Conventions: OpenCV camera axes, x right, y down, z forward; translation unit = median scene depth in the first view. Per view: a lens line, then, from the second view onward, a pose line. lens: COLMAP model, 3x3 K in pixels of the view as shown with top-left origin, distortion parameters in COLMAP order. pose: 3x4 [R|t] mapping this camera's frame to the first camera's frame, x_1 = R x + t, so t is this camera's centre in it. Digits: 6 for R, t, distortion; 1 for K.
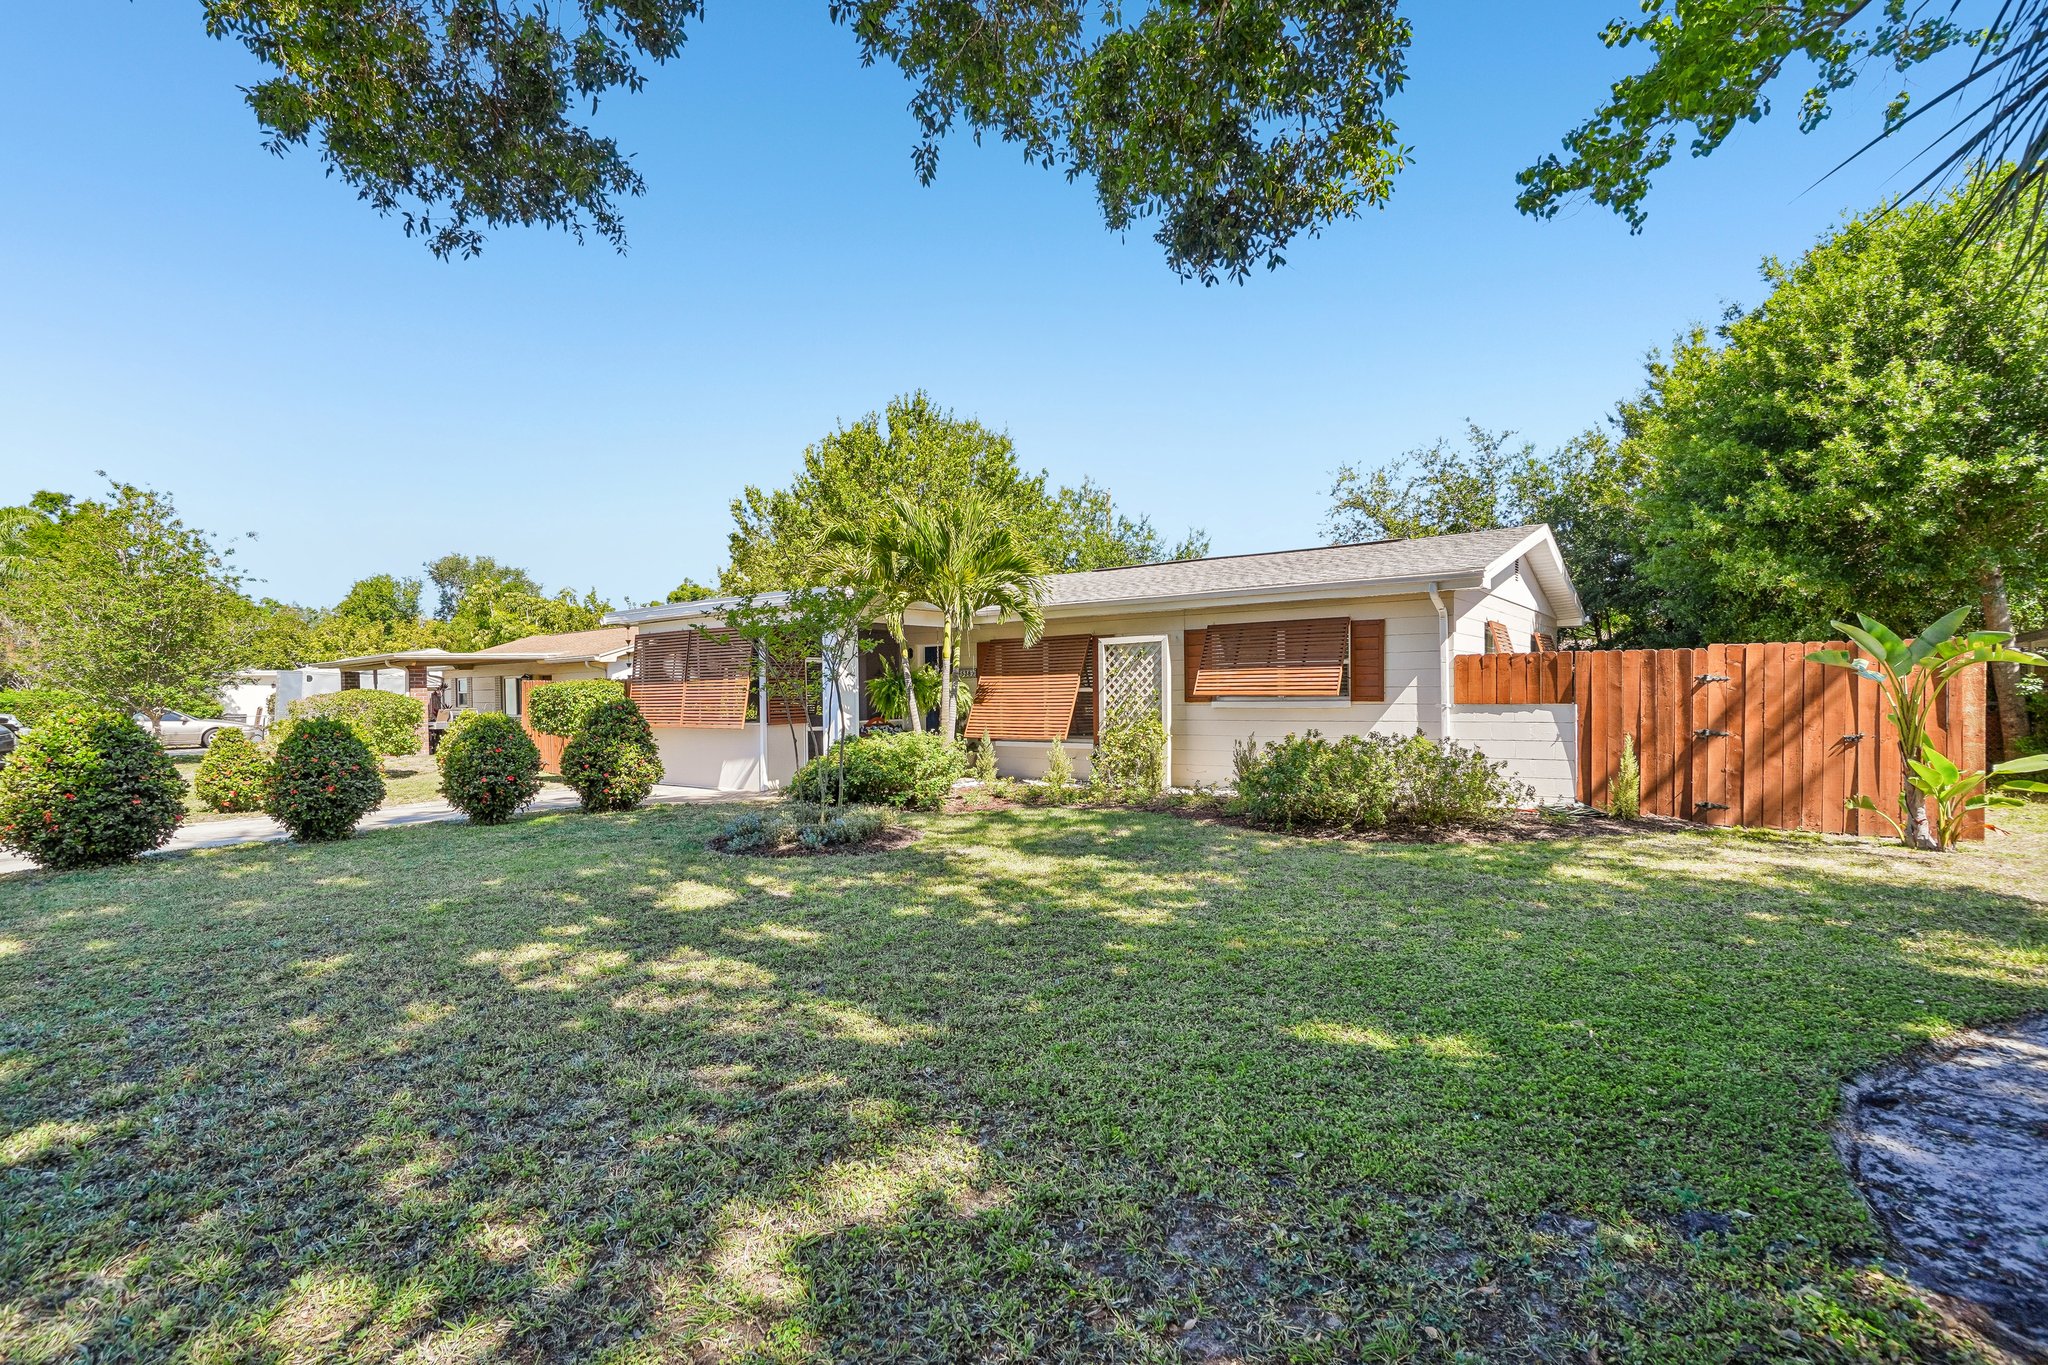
lens RADIAL K [[919.4, 0, 1020.7], [0, 919.4, 655.0], [0, 0, 1]] dist [-0.052782, 0.019381]
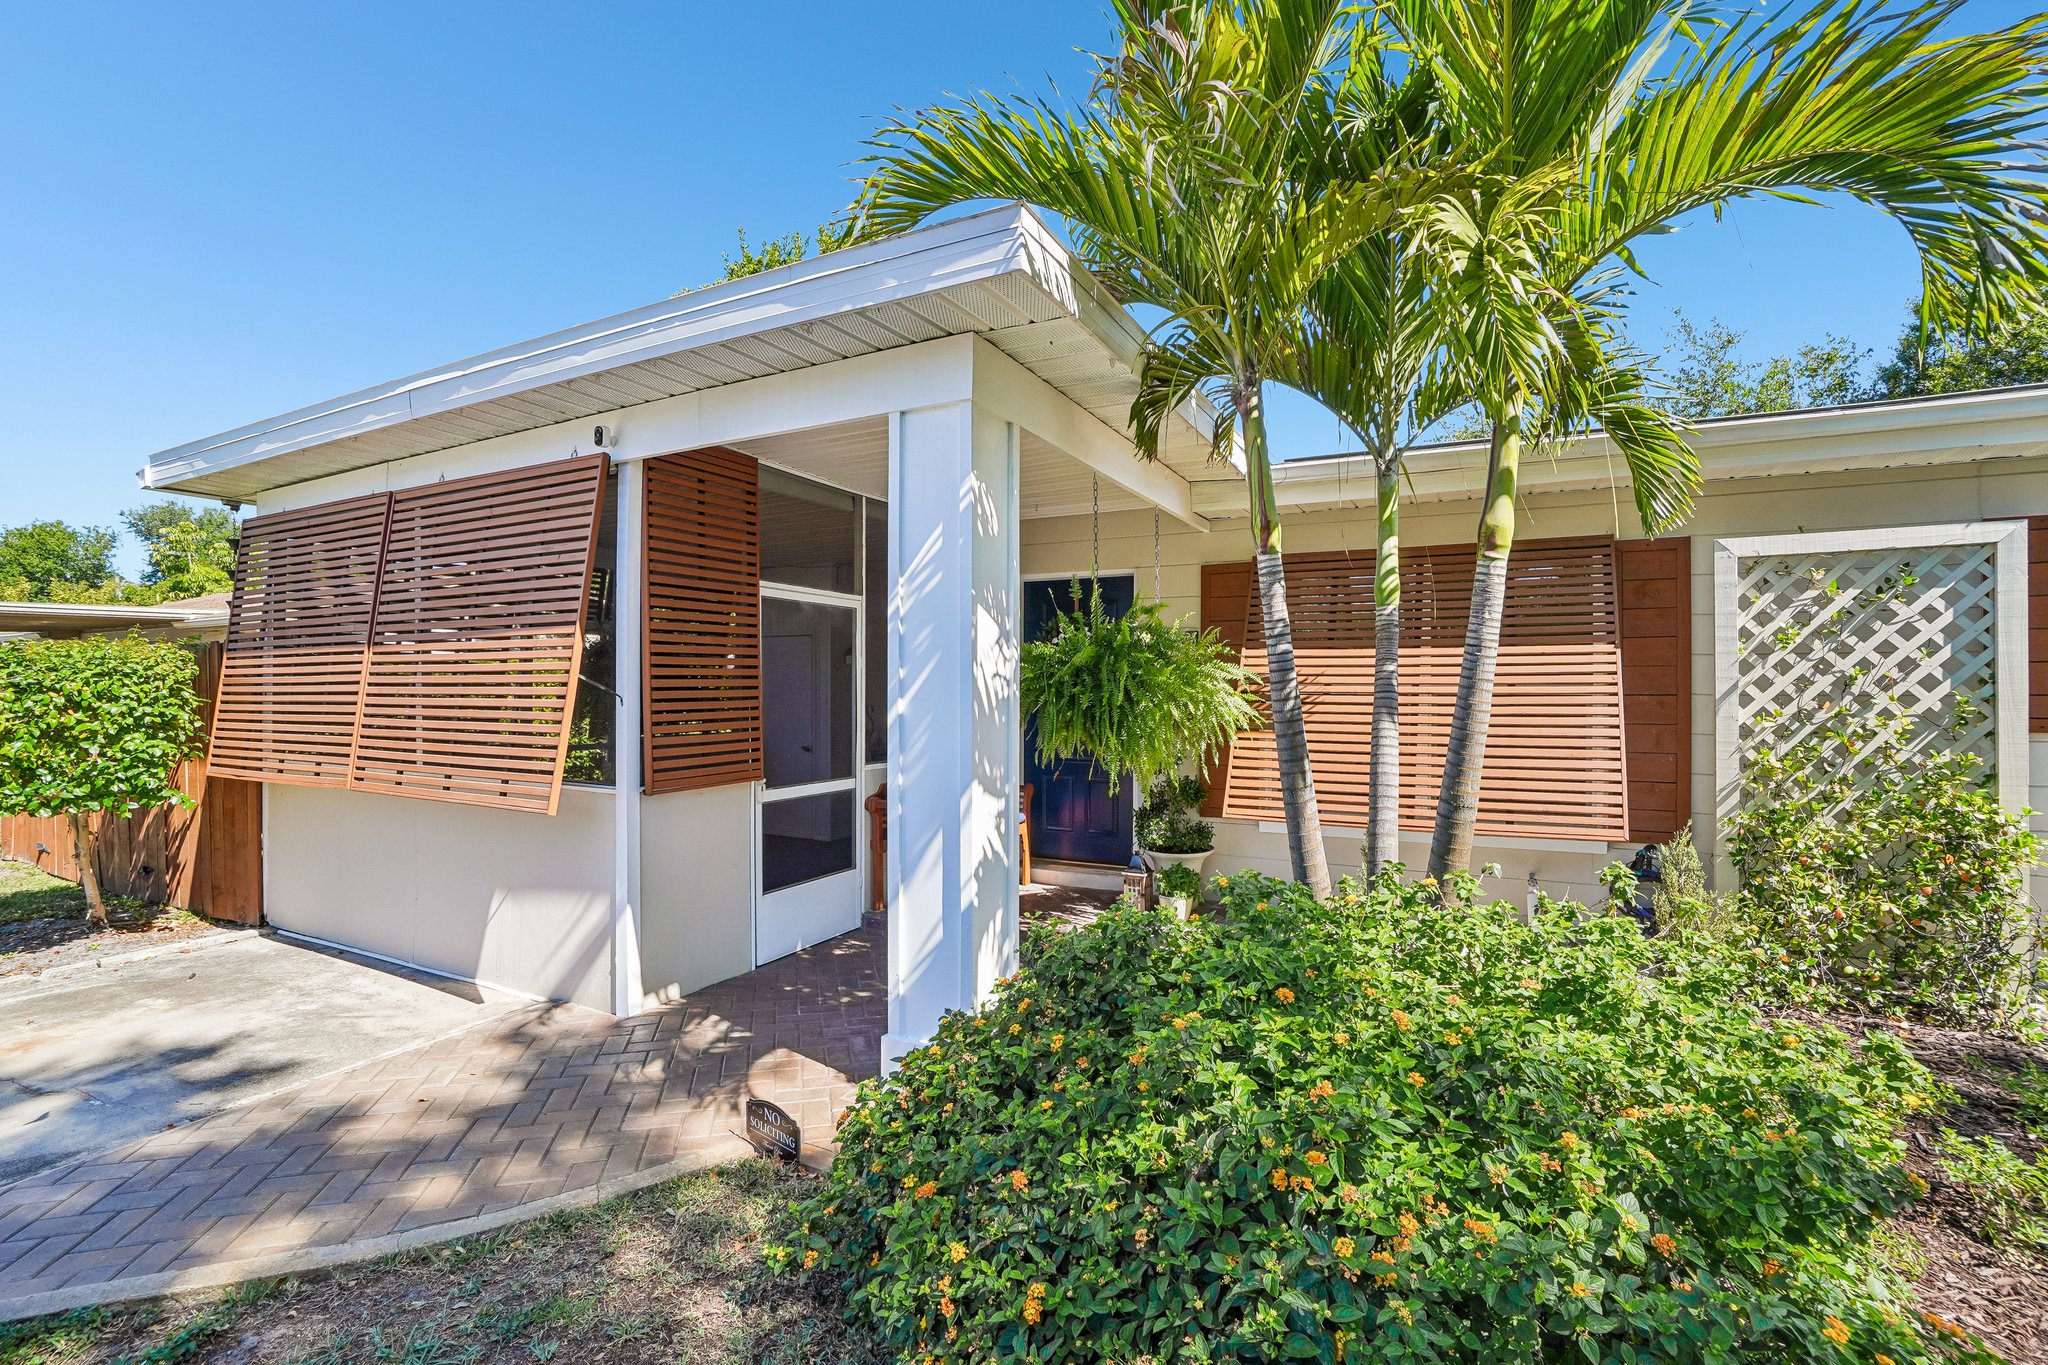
lens RADIAL K [[894.8, 0, 1024.0], [0, 894.8, 682.5], [0, 0, 1]] dist [-0.051186, 0.016393]
pose [[0.982660, 0.012945, 0.184964, -0.225112], [-0.019407, 0.999261, 0.033171, 0.029026], [-0.184398, -0.036185, 0.982185, 0.749028]]
